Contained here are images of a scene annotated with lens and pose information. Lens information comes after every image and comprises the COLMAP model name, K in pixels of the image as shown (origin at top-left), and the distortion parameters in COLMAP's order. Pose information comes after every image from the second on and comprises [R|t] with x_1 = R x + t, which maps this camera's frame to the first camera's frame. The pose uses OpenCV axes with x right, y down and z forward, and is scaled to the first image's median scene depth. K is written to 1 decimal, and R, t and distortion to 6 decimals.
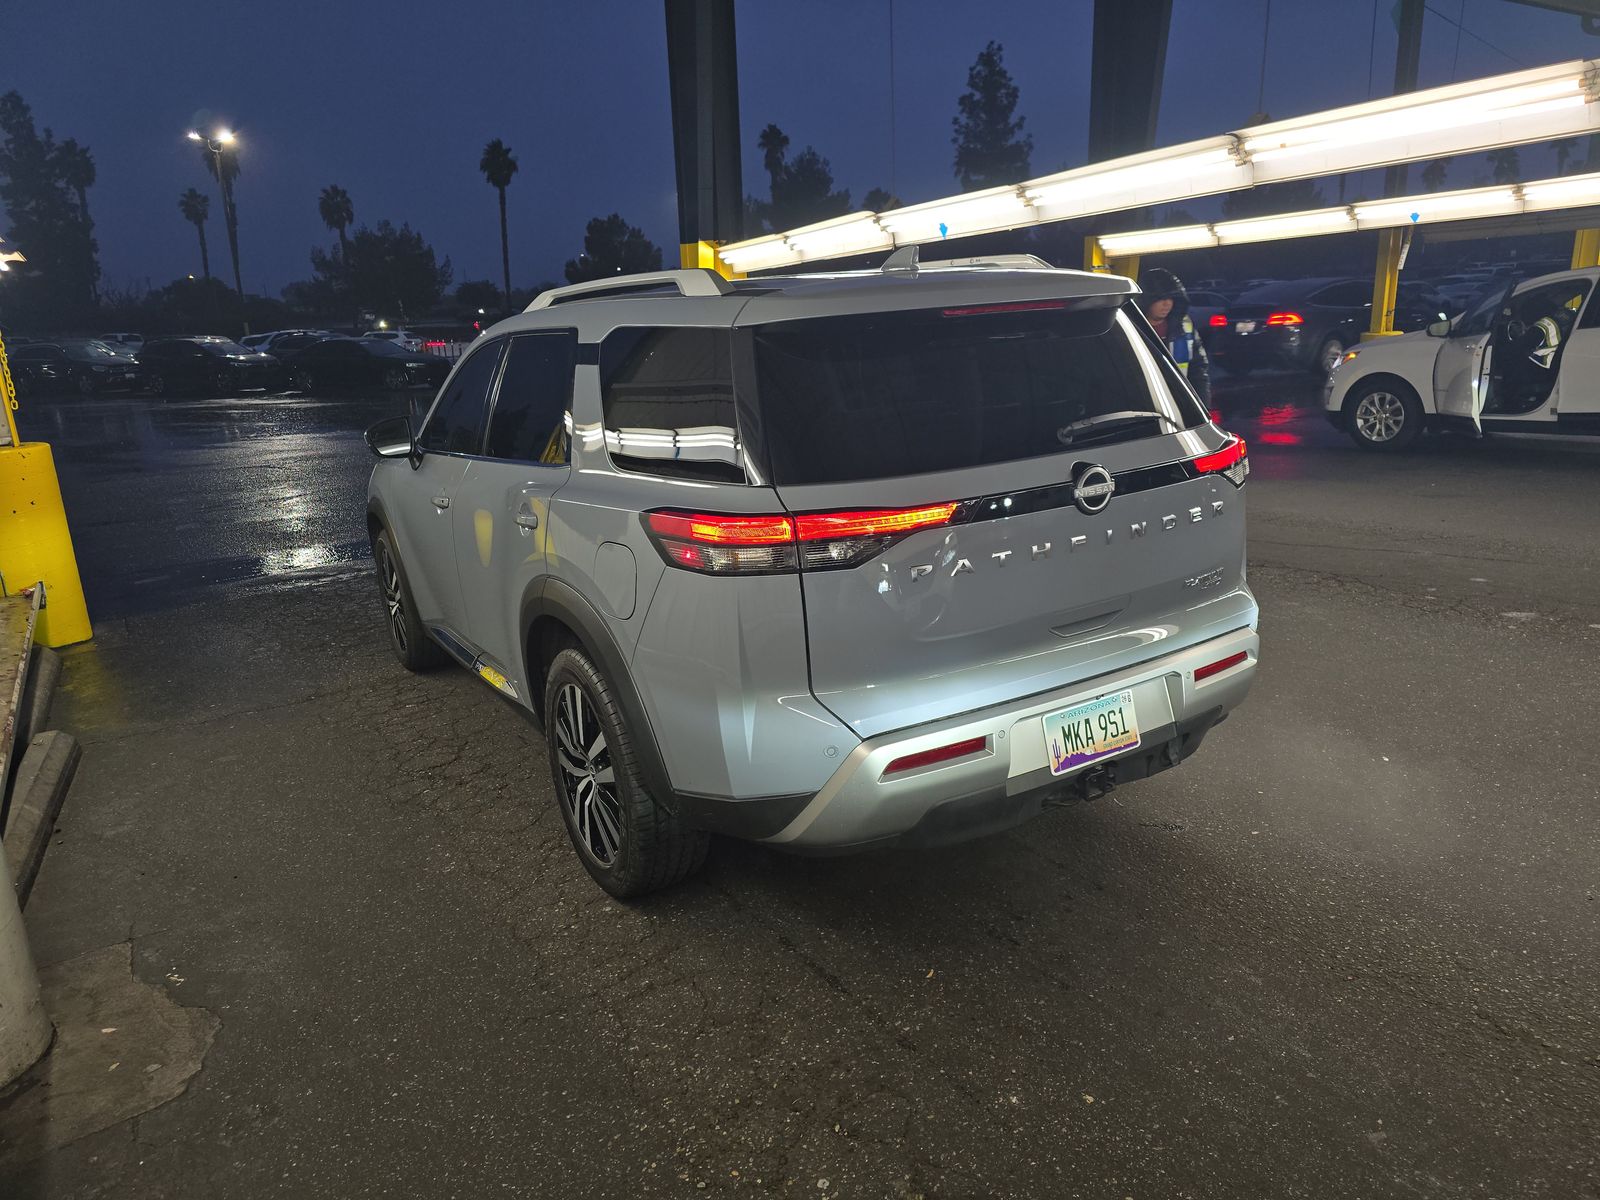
lens RADIAL K [[1056.5, 0, 800.0], [0, 1056.5, 600.0], [0, 0, 1]] dist [0.050950, -0.044708]
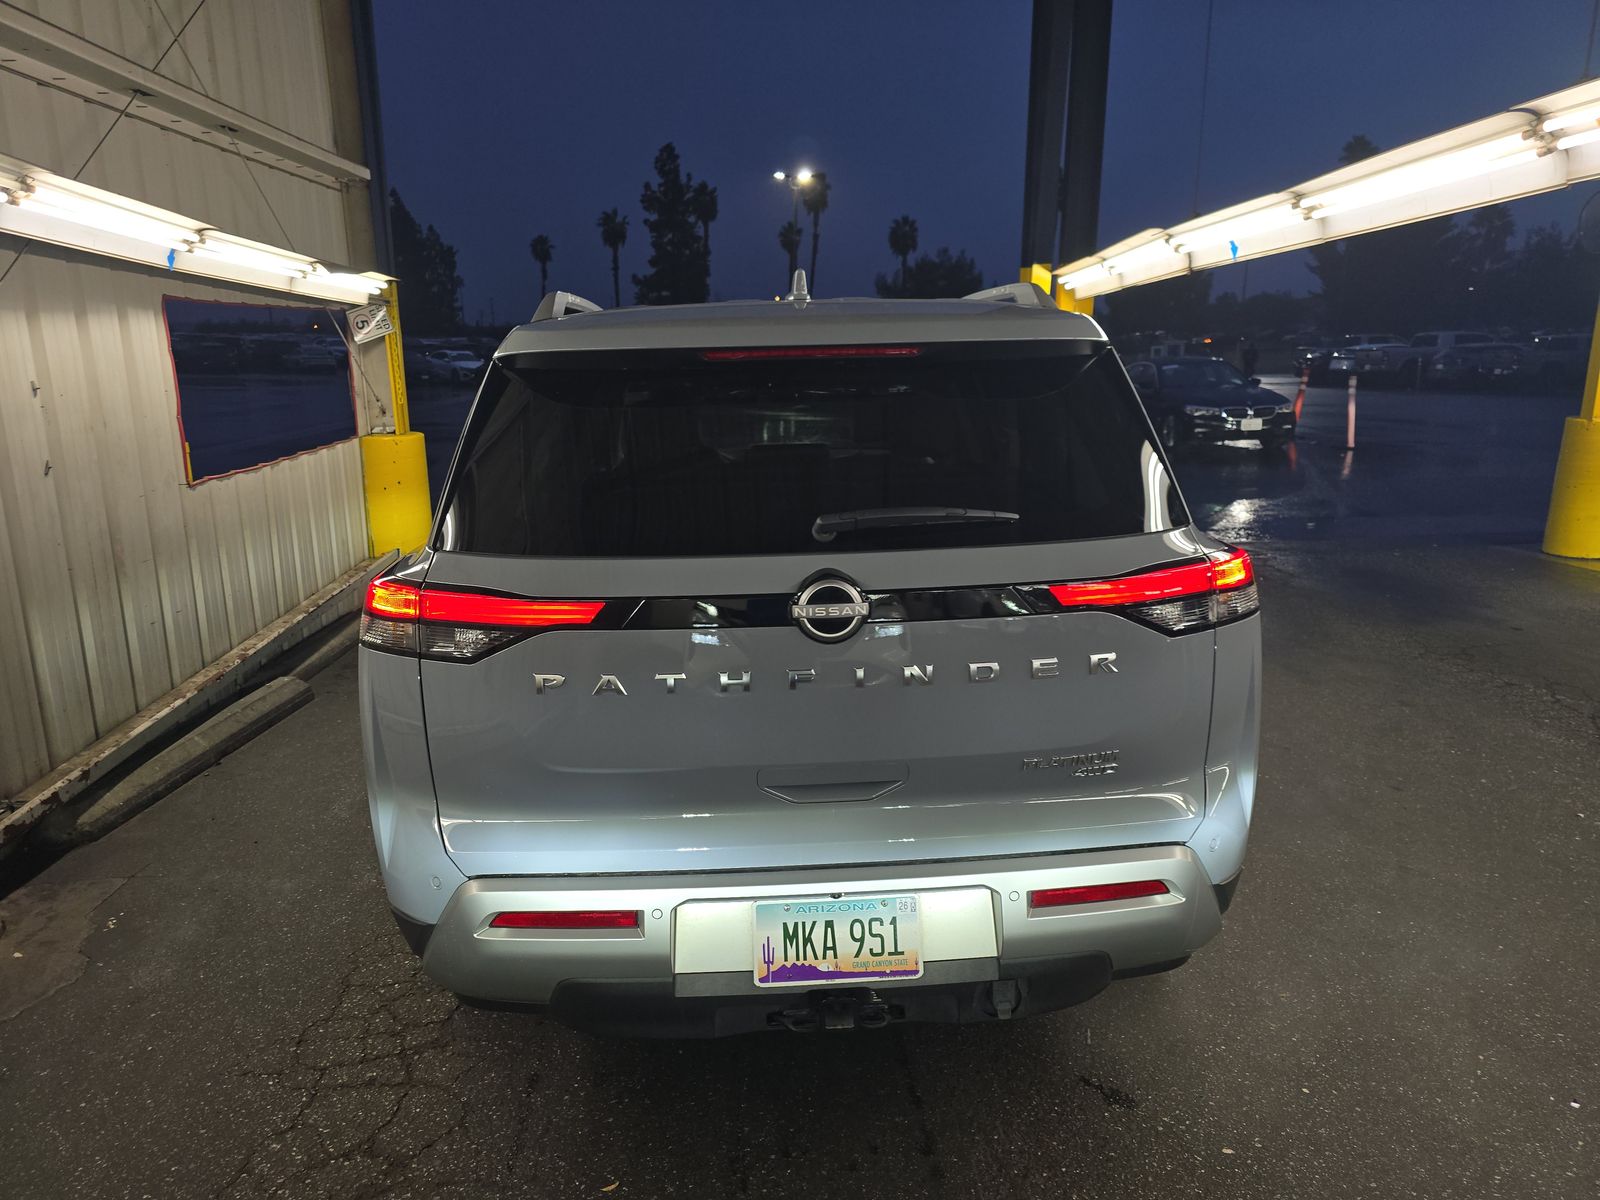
lens RADIAL K [[1056.5, 0, 800.0], [0, 1056.5, 600.0], [0, 0, 1]] dist [0.050950, -0.044708]
pose [[0.887065, 0.141929, -0.439285, 0.534532], [-0.151041, 0.988423, 0.014348, -0.109975], [0.436236, 0.053623, 0.898233, 0.328658]]
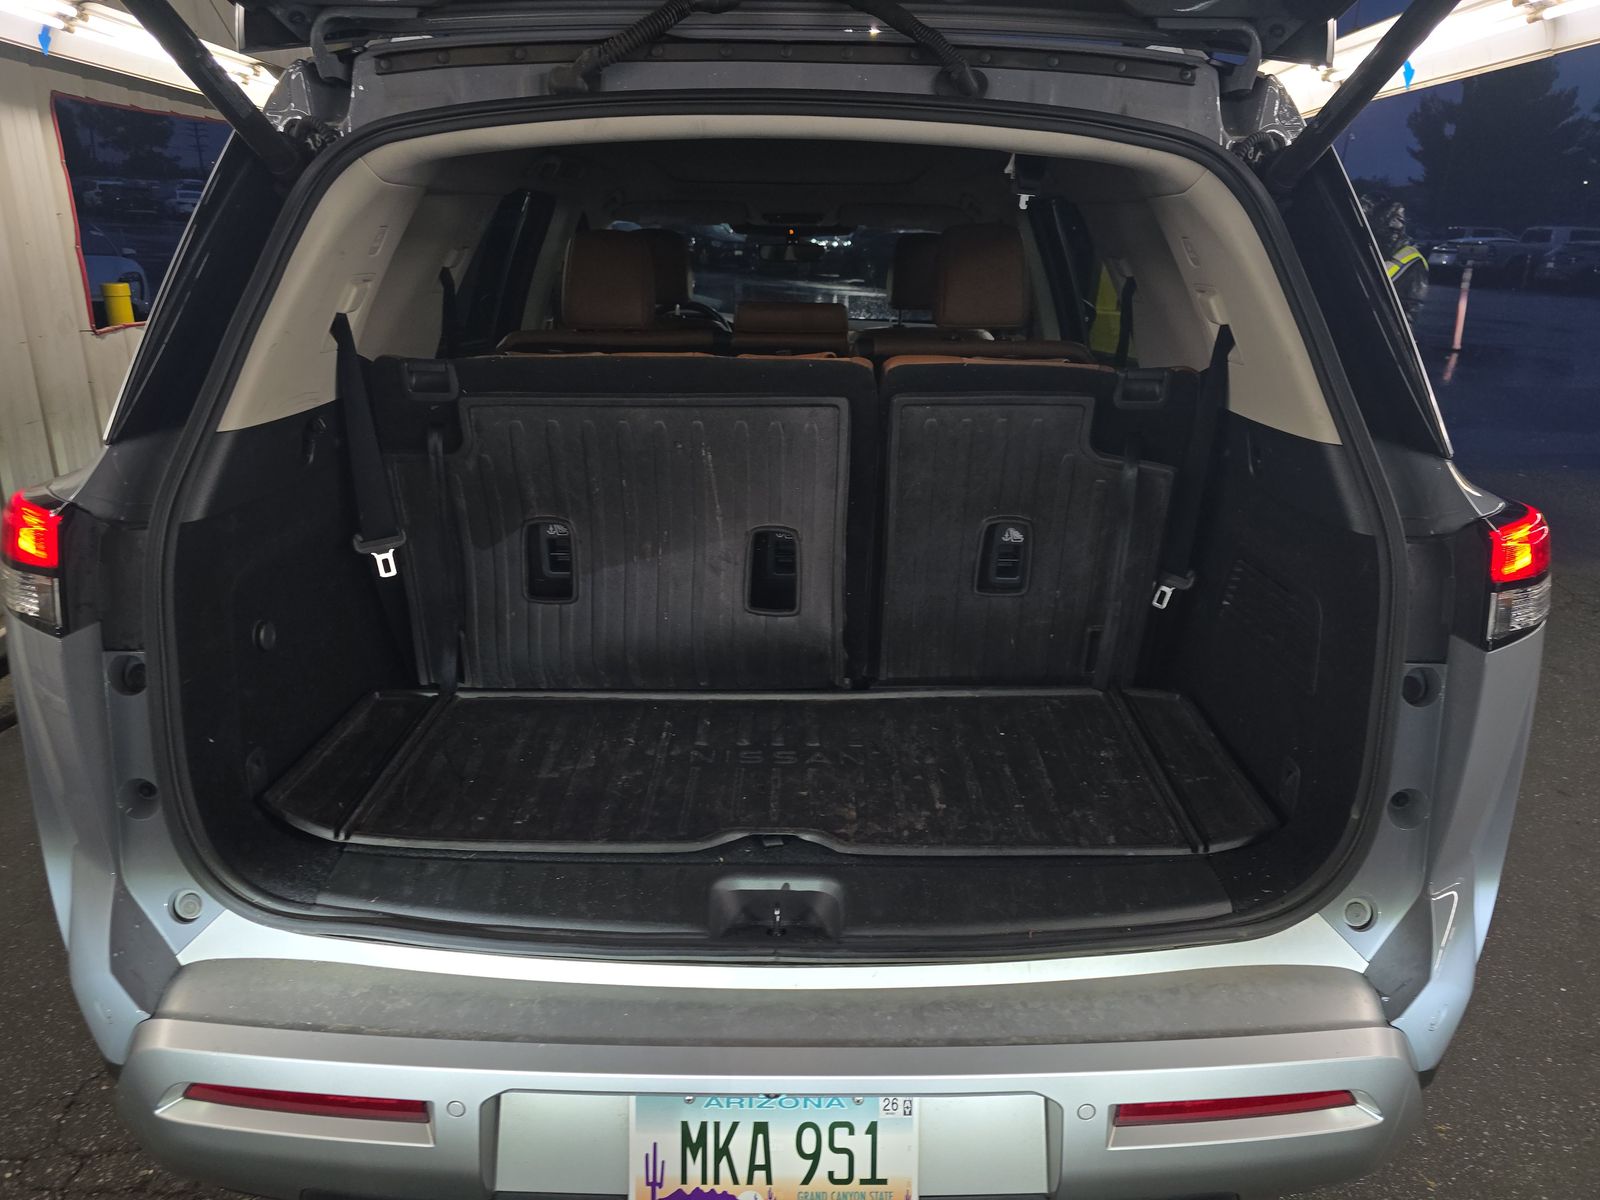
lens RADIAL K [[1076.0, 0, 800.0], [0, 1076.0, 600.0], [0, 0, 1]] dist [0.024642, -0.016758]
pose [[0.859874, 0.233218, -0.454122, 0.425980], [-0.197006, 0.972237, 0.126273, -0.144363], [0.470963, -0.019114, 0.881946, 0.629438]]
